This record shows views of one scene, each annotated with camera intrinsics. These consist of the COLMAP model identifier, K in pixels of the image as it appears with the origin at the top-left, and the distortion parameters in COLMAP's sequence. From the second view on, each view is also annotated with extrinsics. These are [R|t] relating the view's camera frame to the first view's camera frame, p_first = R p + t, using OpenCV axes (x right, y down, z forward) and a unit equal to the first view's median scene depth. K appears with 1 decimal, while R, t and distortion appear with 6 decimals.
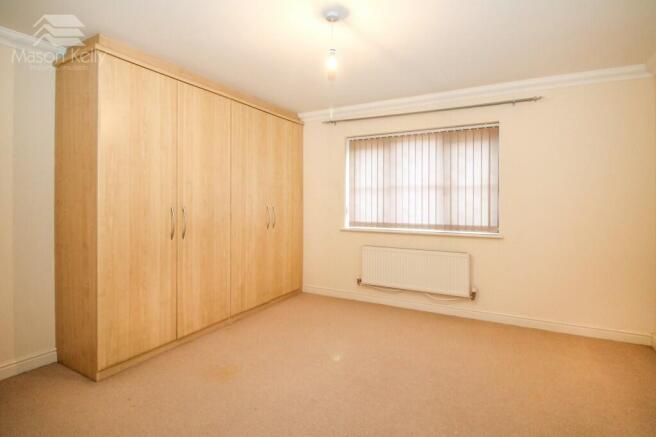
lens RADIAL K [[310.3, 0, 328.8], [0, 310.3, 206.3], [0, 0, 1]] dist [-0.000975, -0.000233]
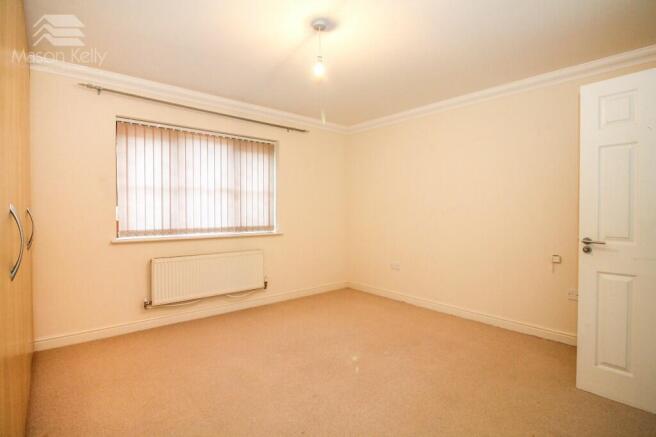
lens RADIAL K [[335.3, 0, 328.0], [0, 335.3, 218.5], [0, 0, 1]] dist [0.000113, -0.000032]
pose [[0.381259, -0.031832, 0.923920, -0.555480], [0.002689, 0.999441, 0.033324, -0.006604], [-0.924464, -0.010221, 0.381132, 0.265696]]
